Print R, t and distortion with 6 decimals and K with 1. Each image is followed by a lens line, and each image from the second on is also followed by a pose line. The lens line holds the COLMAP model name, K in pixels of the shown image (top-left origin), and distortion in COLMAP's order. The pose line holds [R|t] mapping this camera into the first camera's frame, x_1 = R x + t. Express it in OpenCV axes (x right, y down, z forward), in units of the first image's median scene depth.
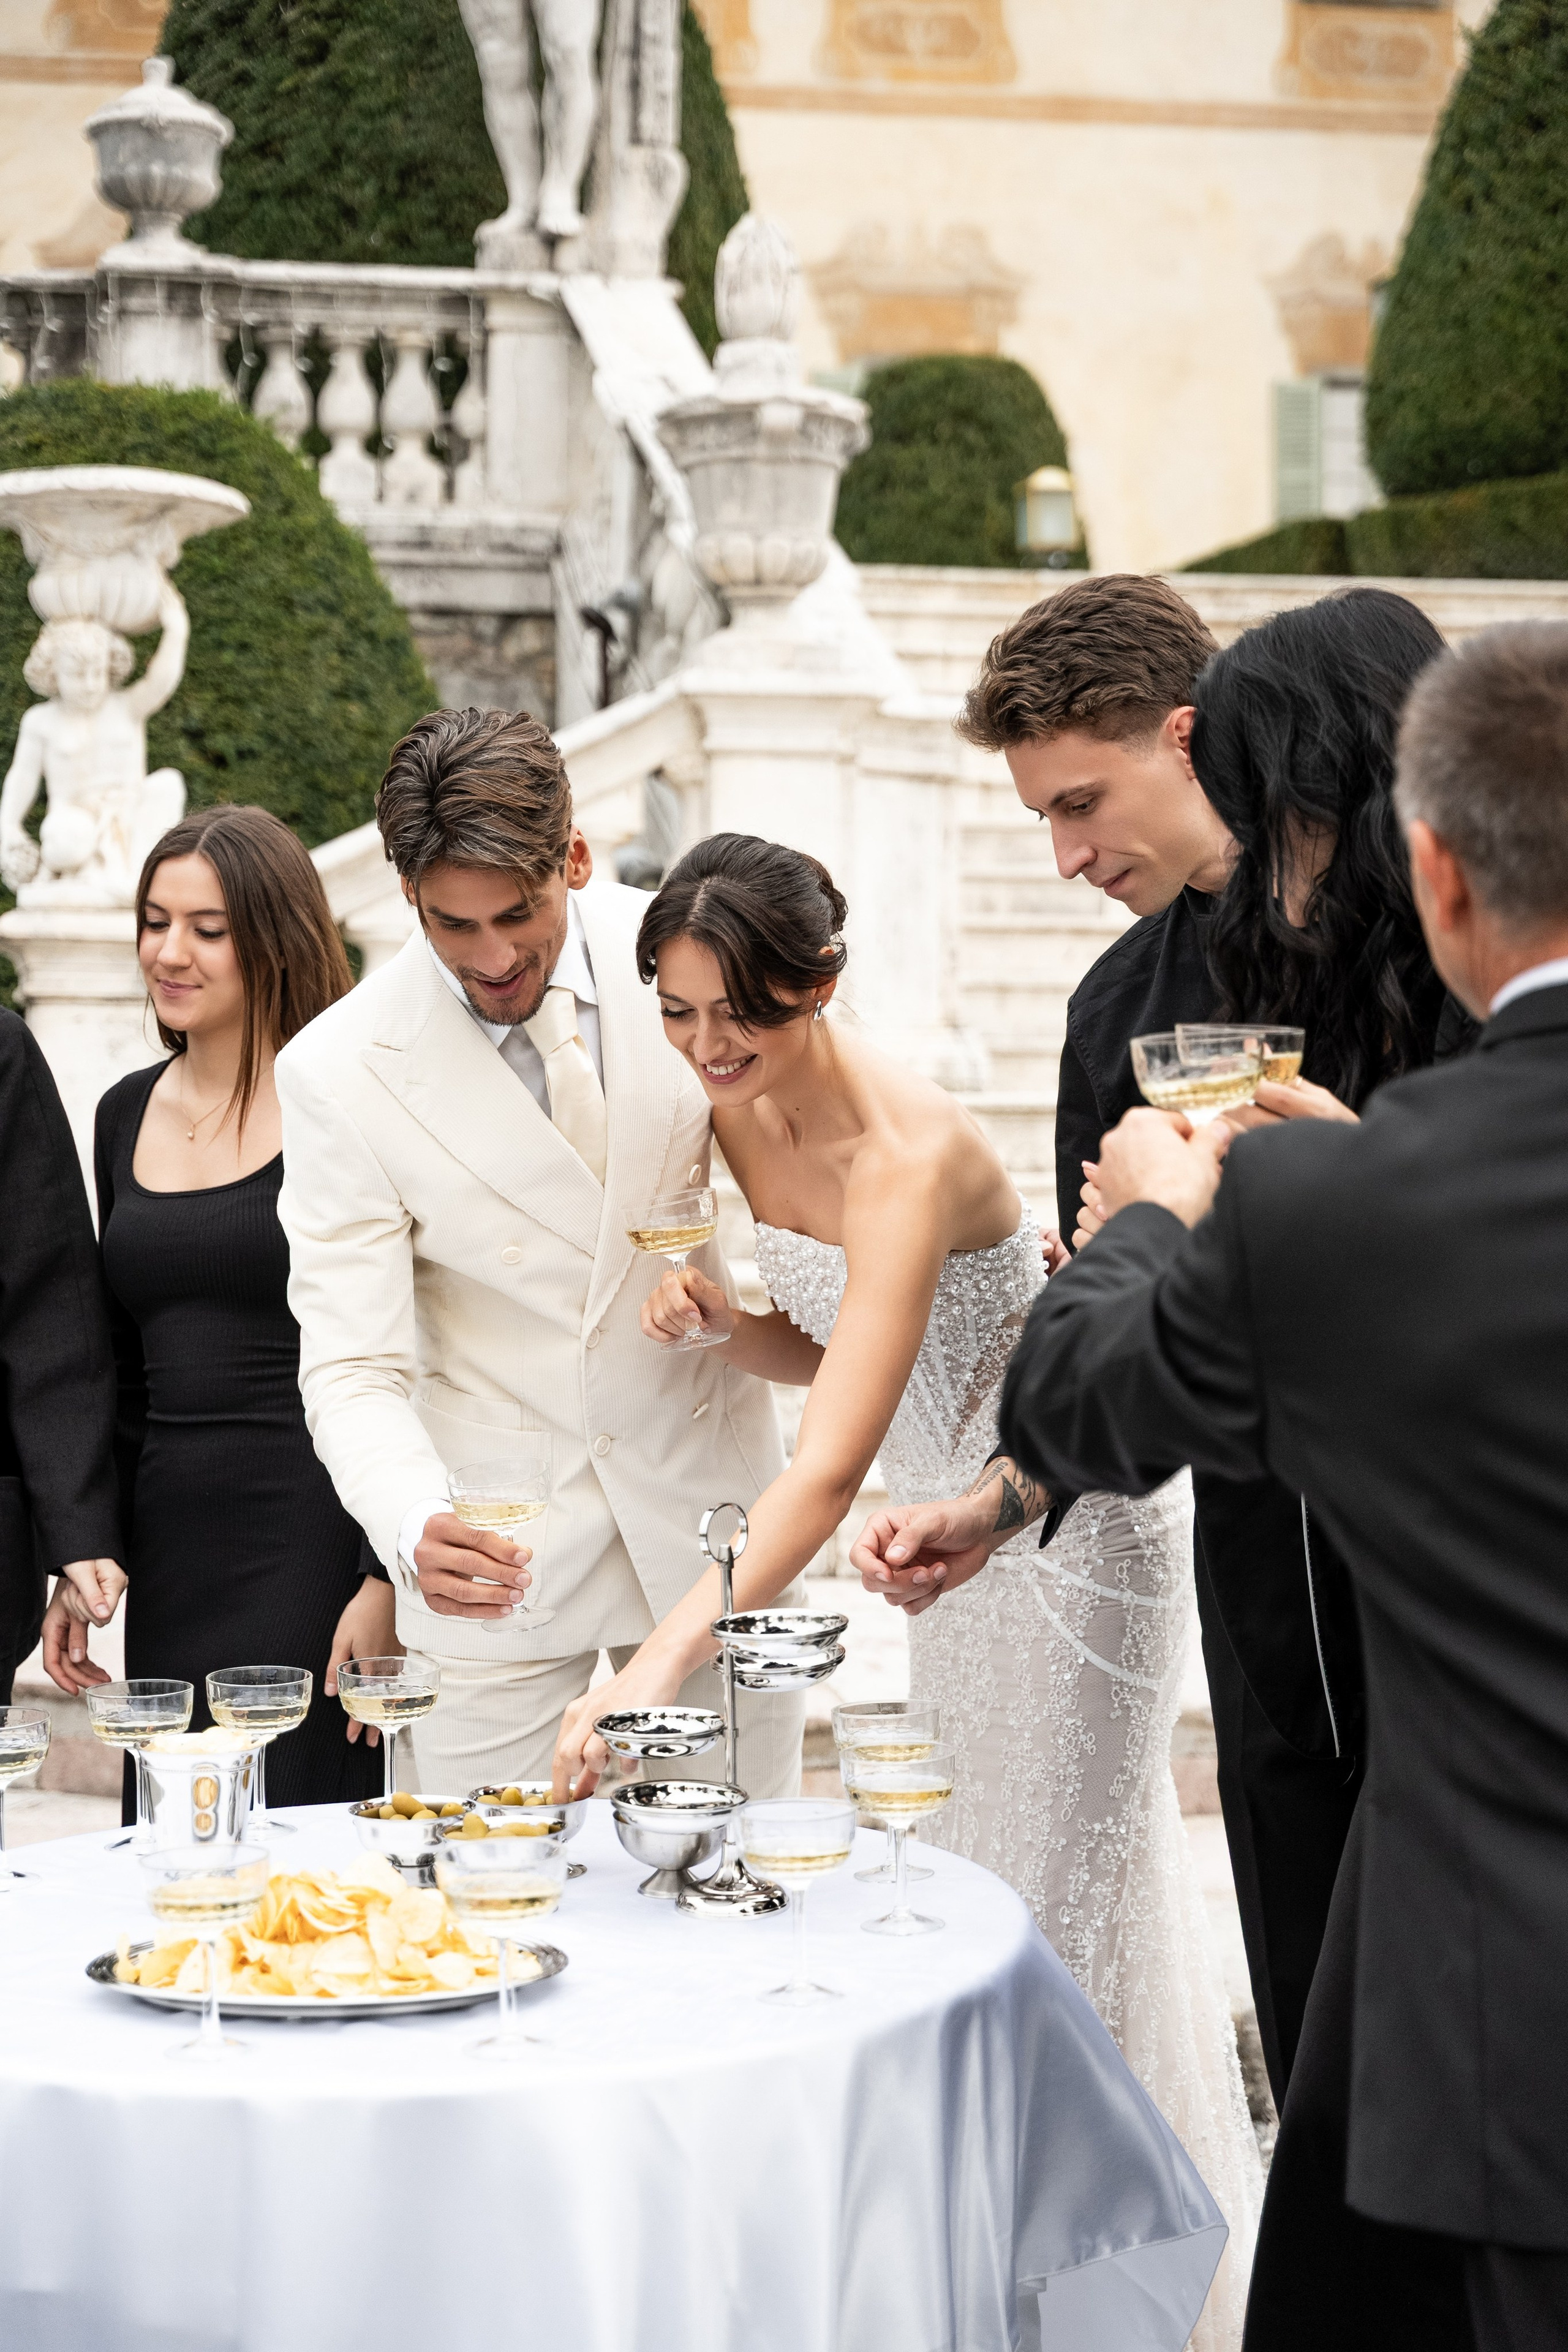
lens RADIAL K [[3908.5, 0, 784.0], [0, 3908.5, 1179.8], [0, 0, 1]] dist [-0.021364, 0.000000]
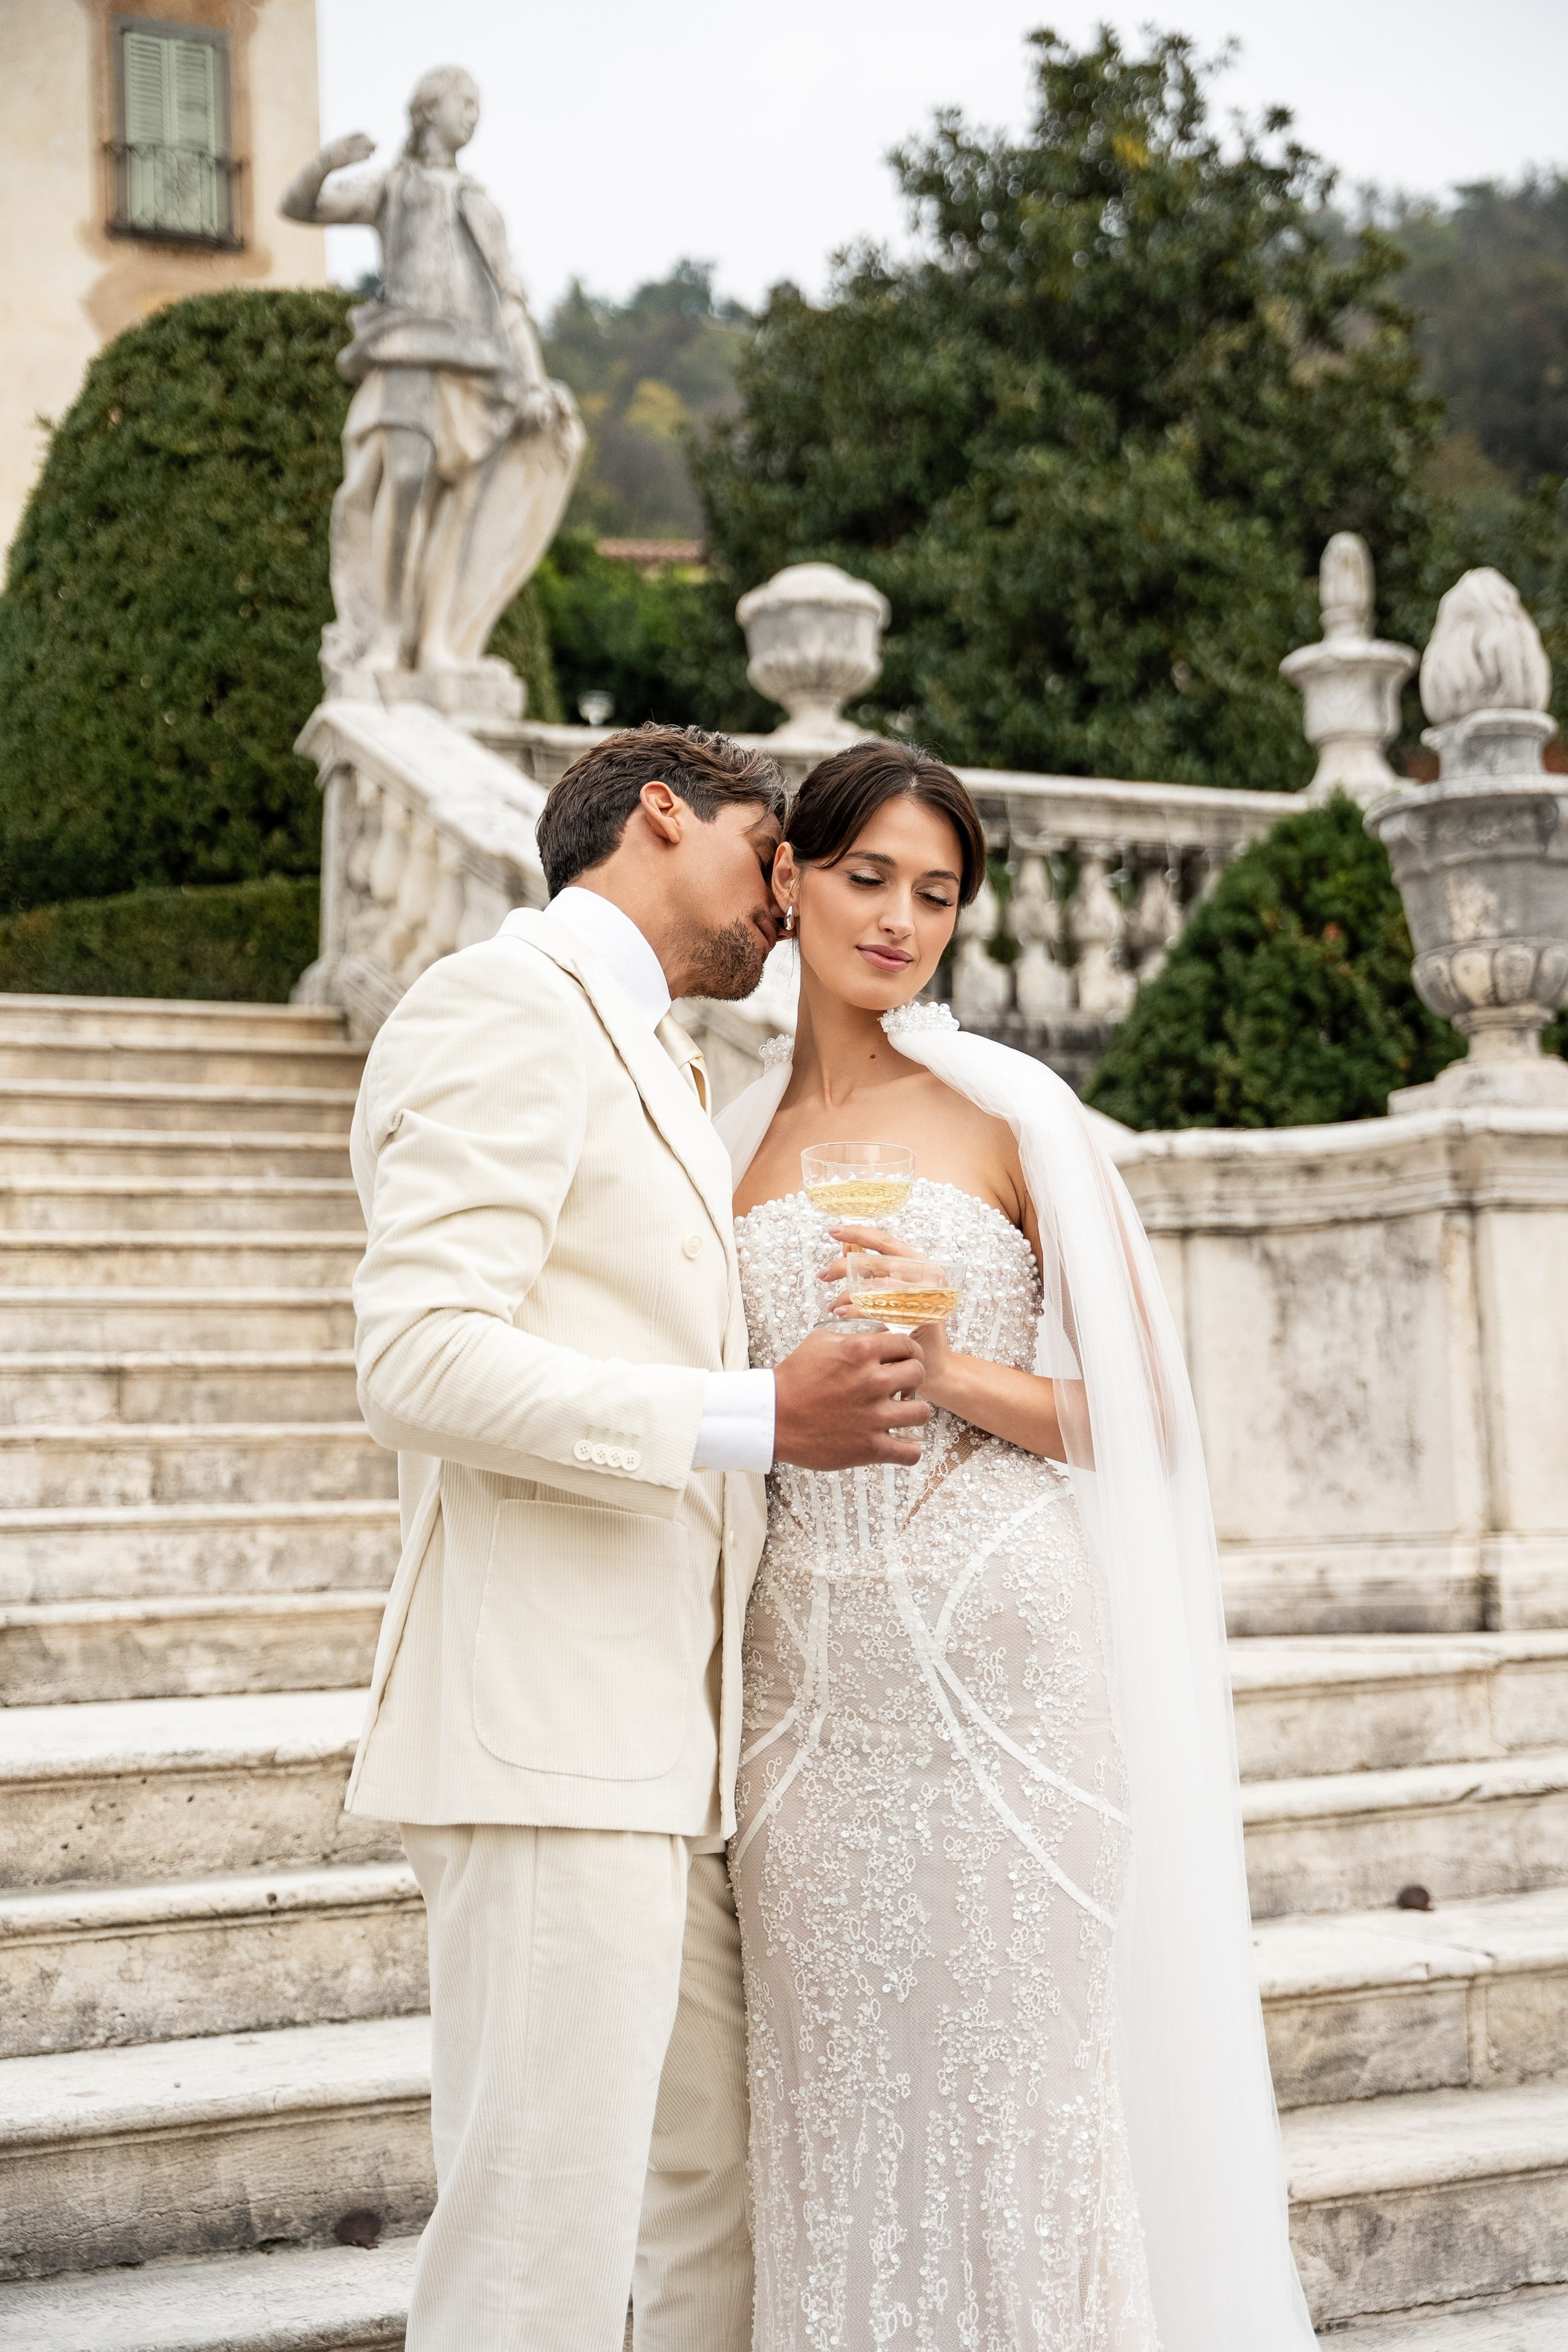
lens RADIAL K [[3336.5, 0, 774.8], [0, 3336.5, 1128.6], [0, 0, 1]] dist [-0.003684, 0.000000]
pose [[0.957104, 0.002250, 0.289735, 0.149646], [0.038036, 0.990340, -0.133338, -0.026397], [-0.287236, 0.138639, 0.947773, 0.310165]]
